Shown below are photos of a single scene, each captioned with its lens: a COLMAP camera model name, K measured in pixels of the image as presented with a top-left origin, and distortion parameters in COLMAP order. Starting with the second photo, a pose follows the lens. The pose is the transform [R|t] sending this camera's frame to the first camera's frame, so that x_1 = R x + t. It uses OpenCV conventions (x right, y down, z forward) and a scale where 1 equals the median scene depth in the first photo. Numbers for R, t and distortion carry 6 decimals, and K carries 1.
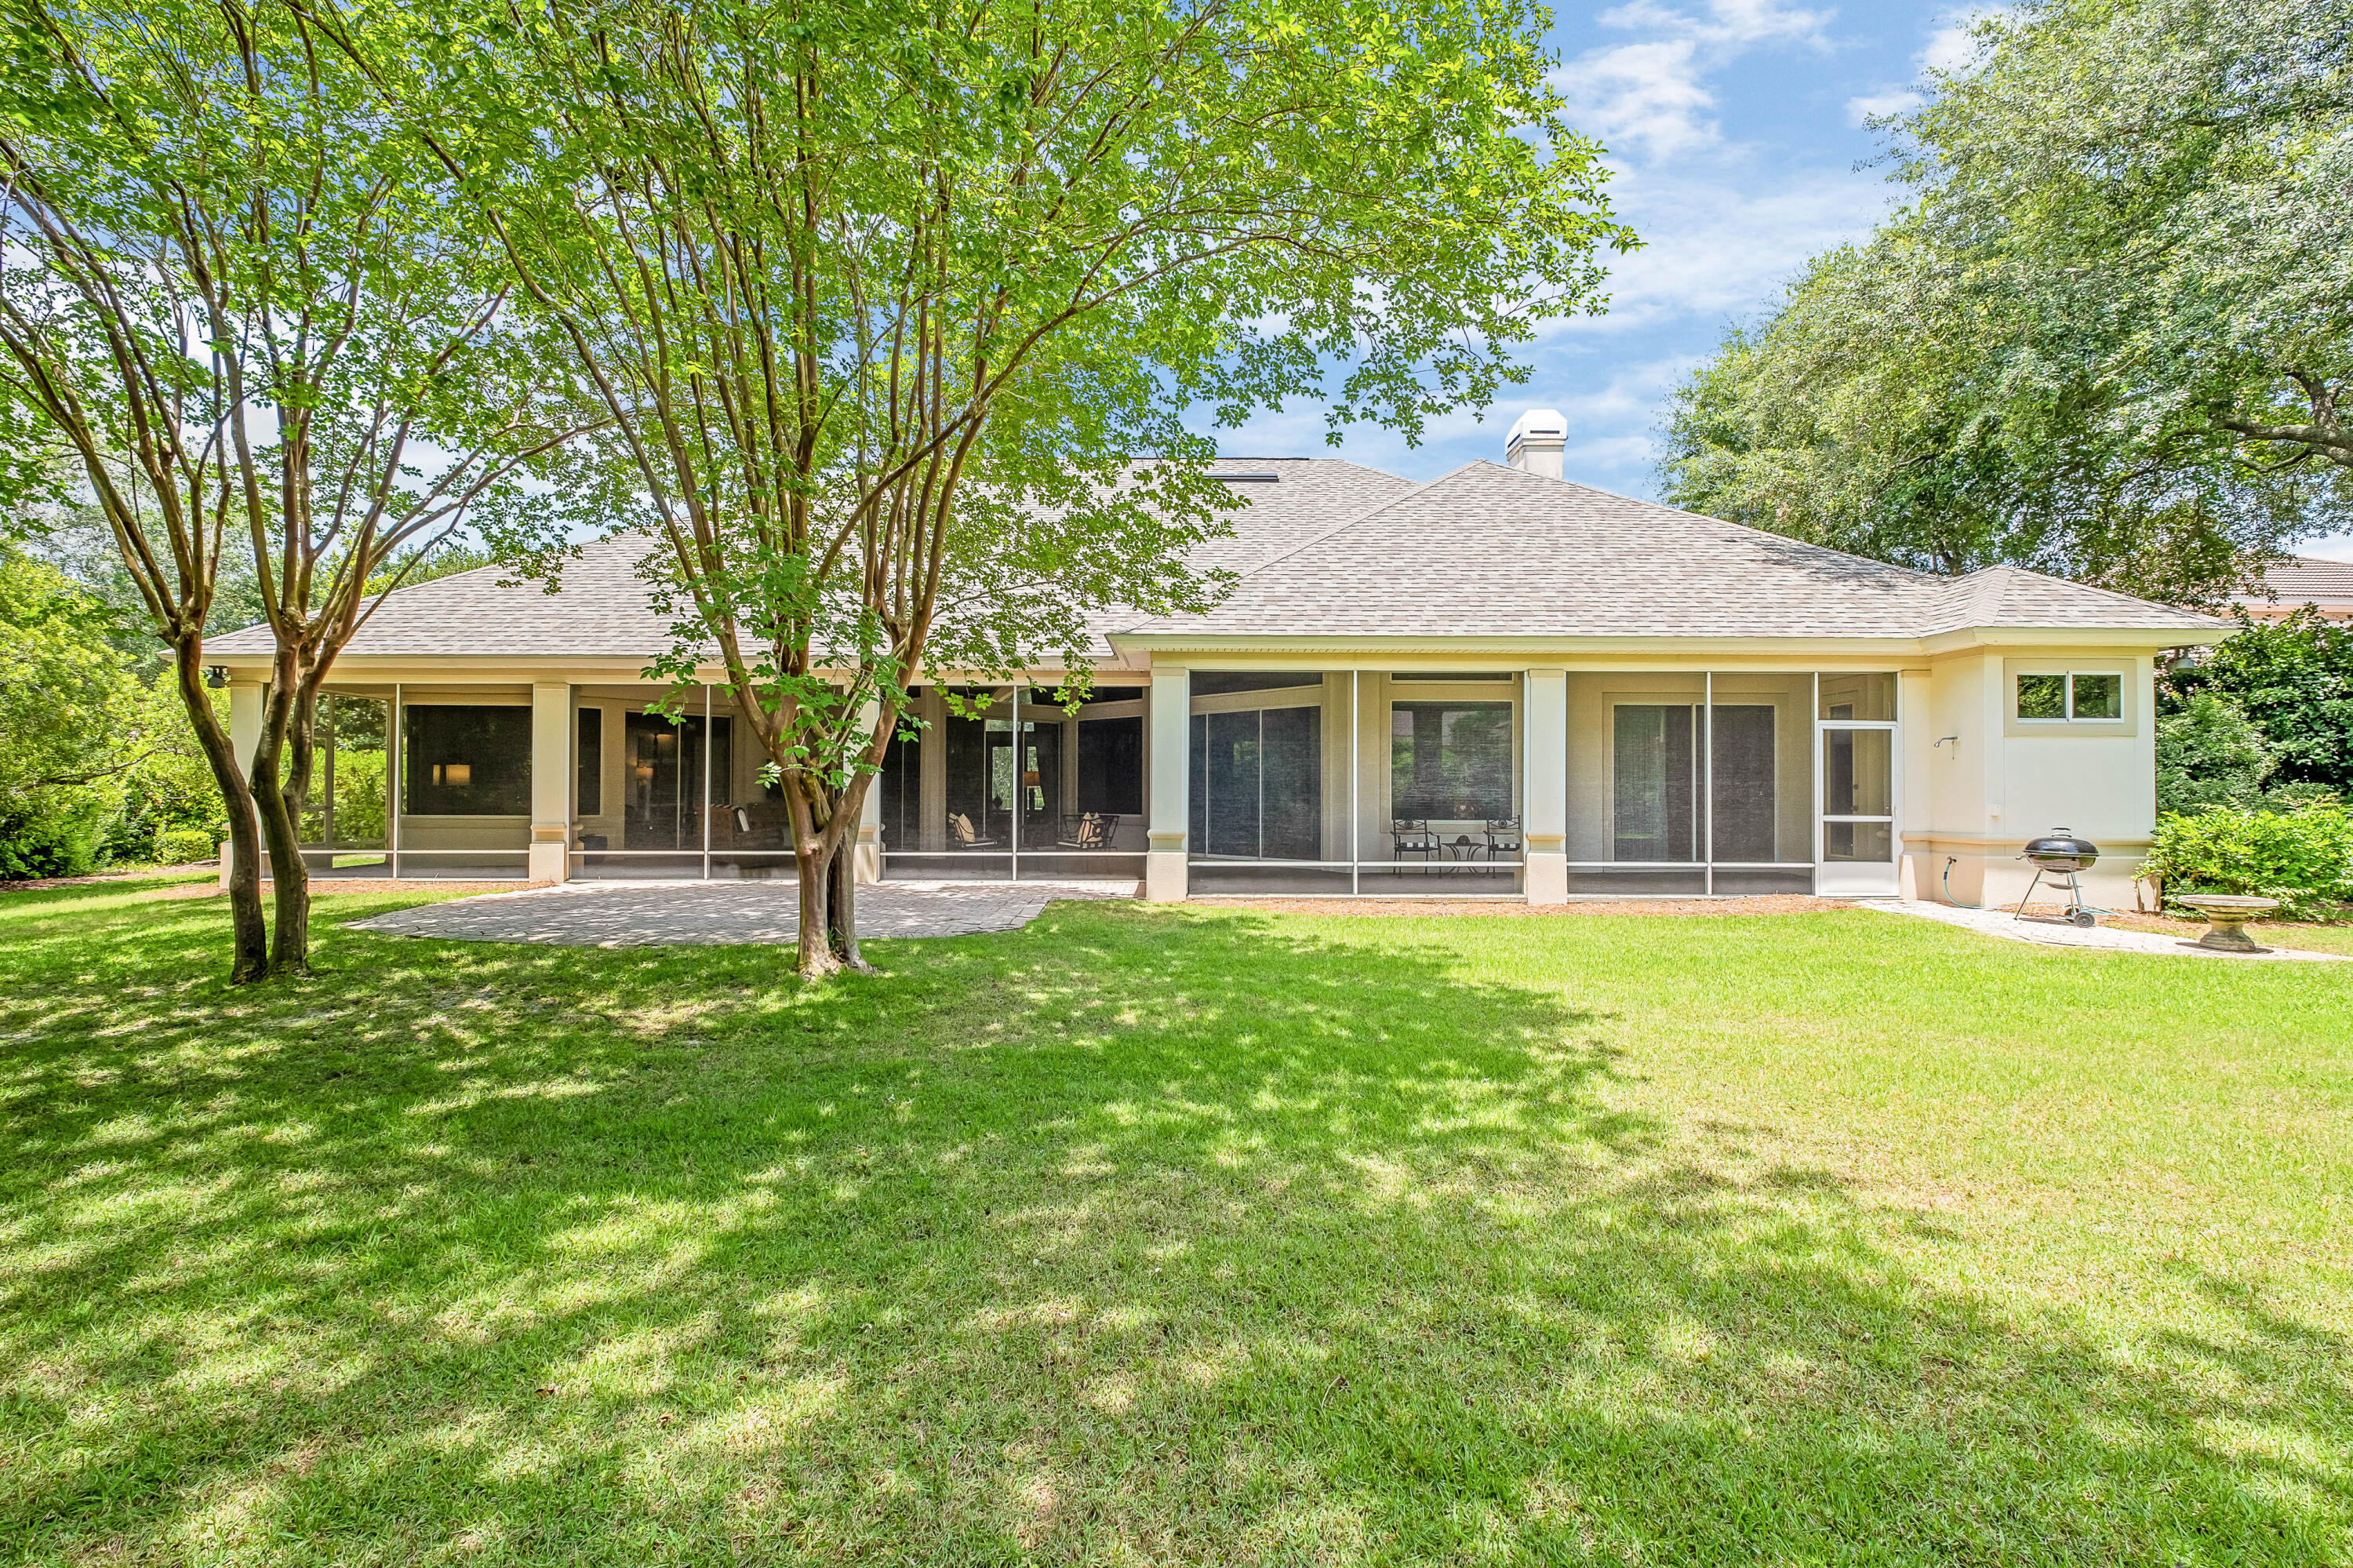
lens RADIAL K [[946.3, 0, 1176.5], [0, 946.3, 784.0], [0, 0, 1]] dist [-0.001781, -0.000210]
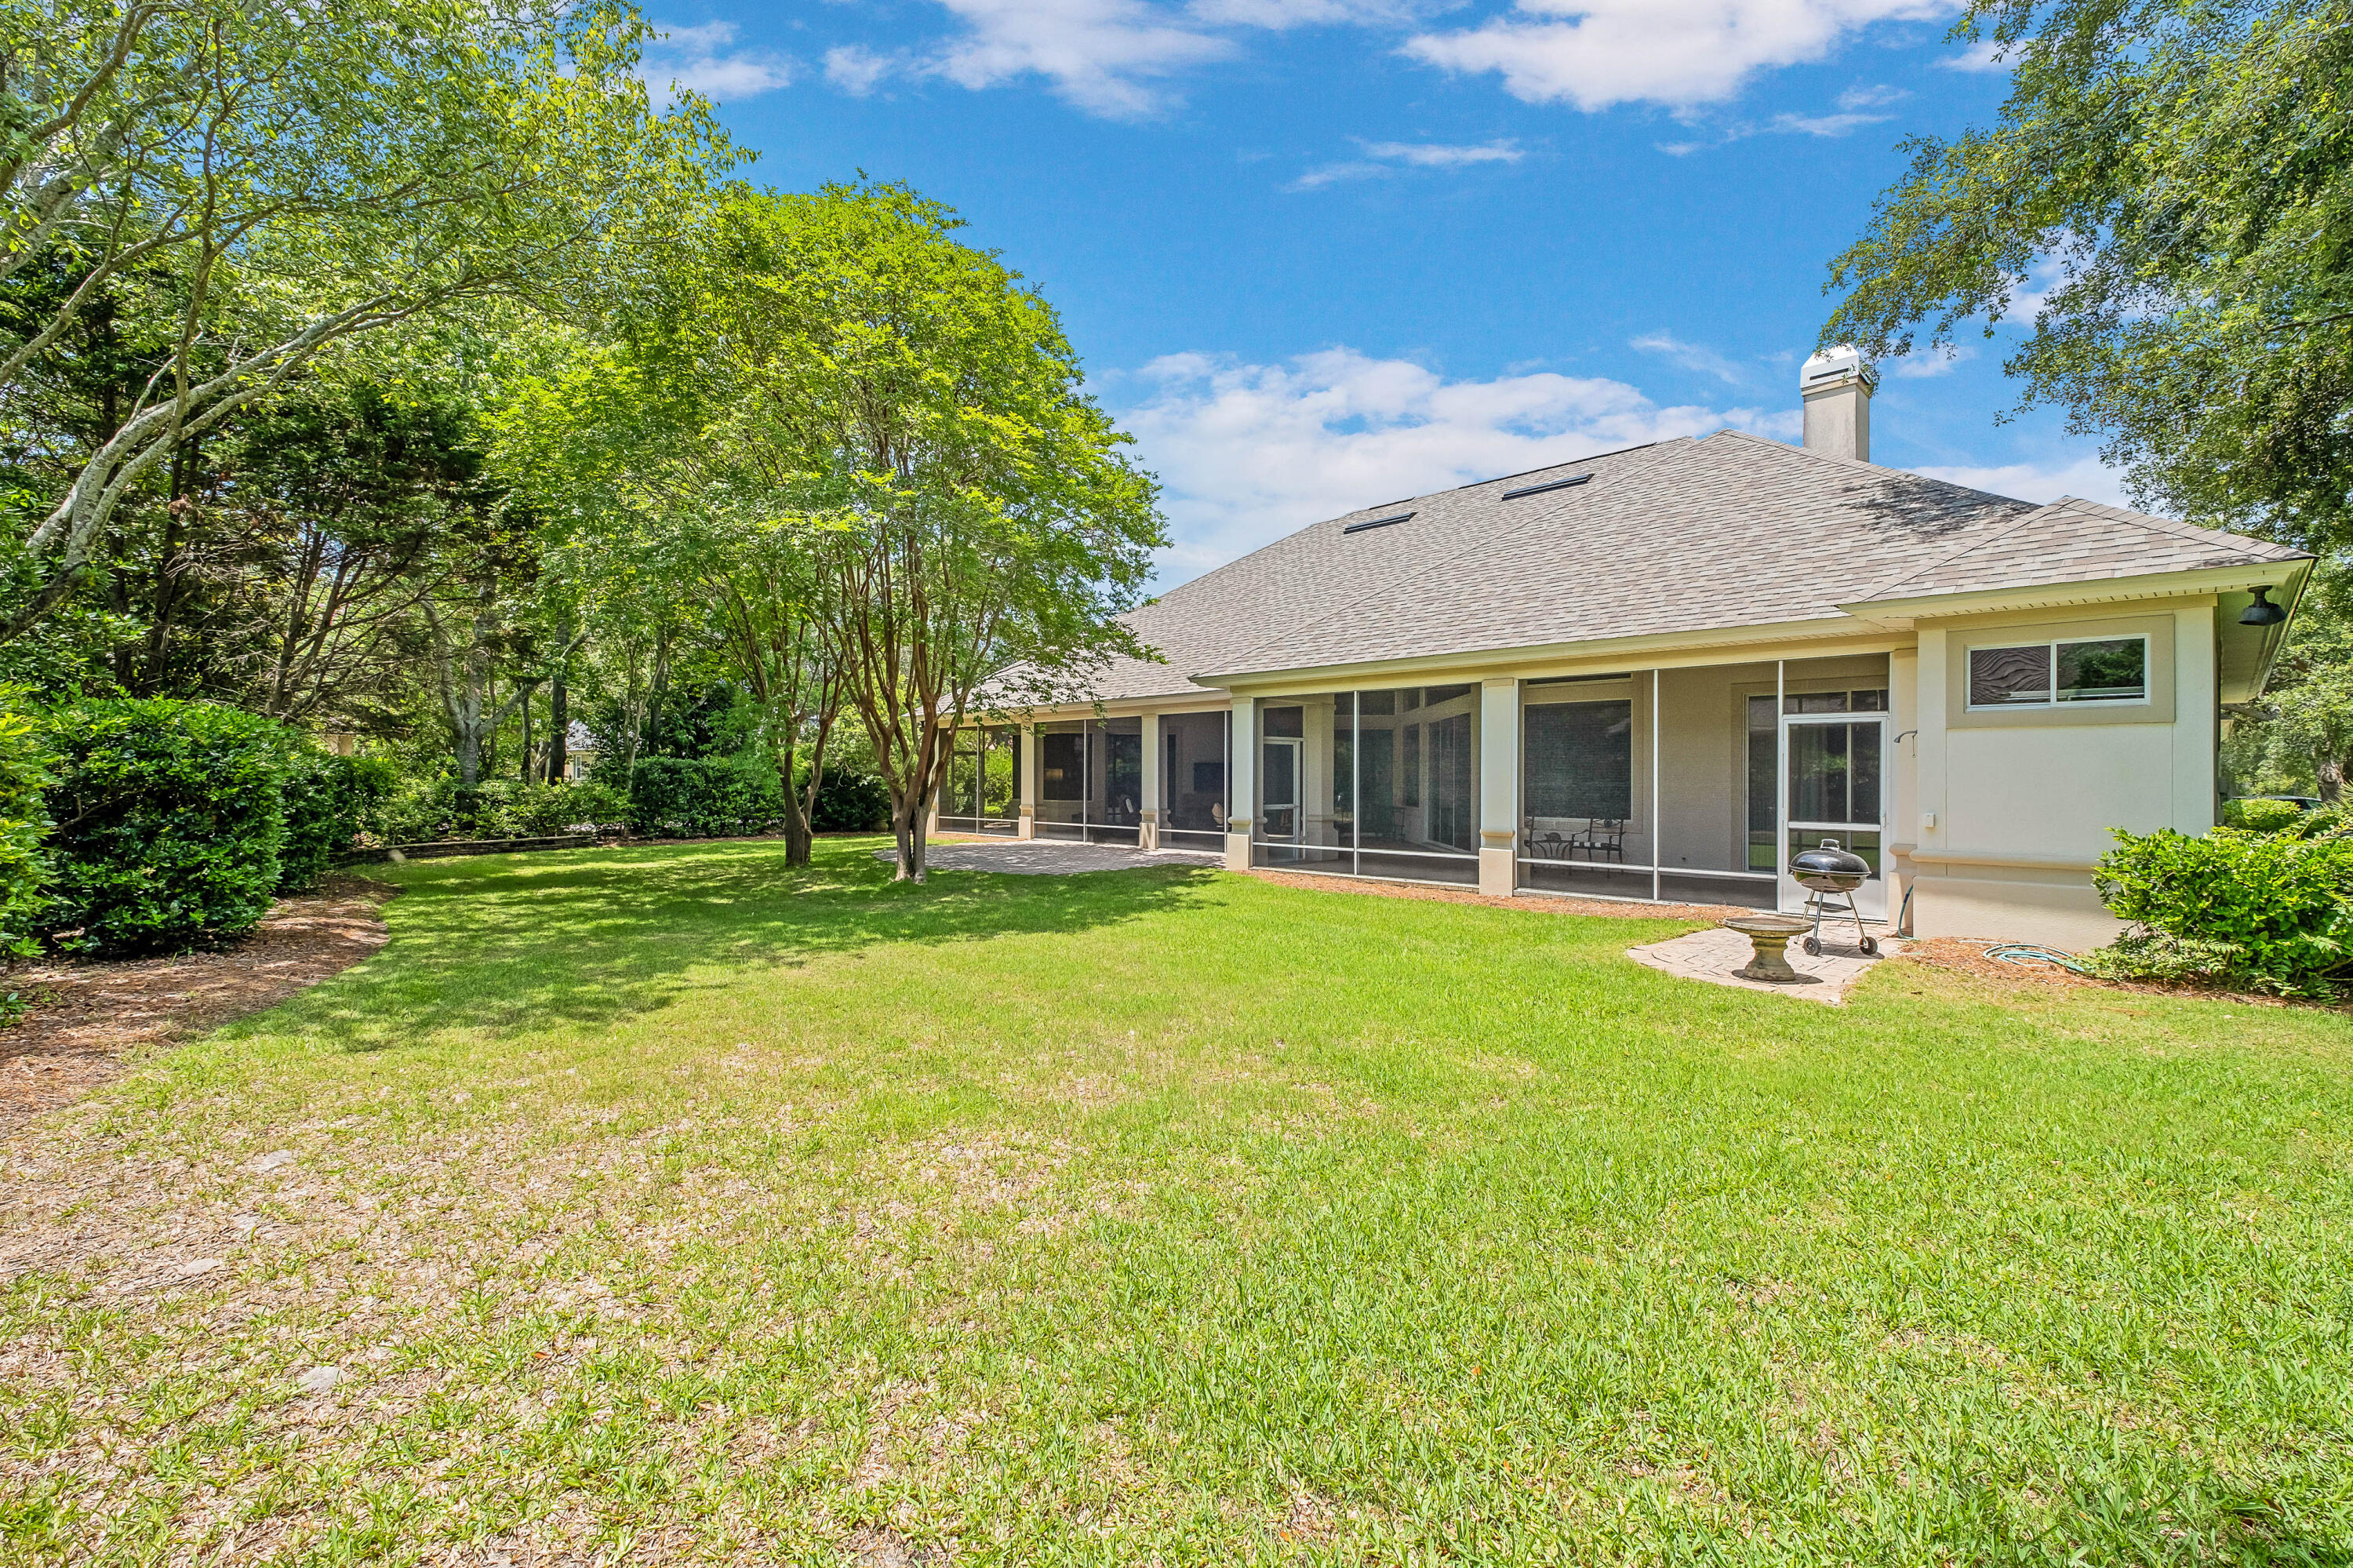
lens RADIAL K [[946.3, 0, 1176.5], [0, 946.3, 784.0], [0, 0, 1]] dist [-0.001781, -0.000210]
pose [[0.705442, 0.004538, -0.708753, 0.901852], [-0.003523, 0.999990, 0.002896, -0.002807], [0.708759, 0.000454, 0.705450, -0.027588]]
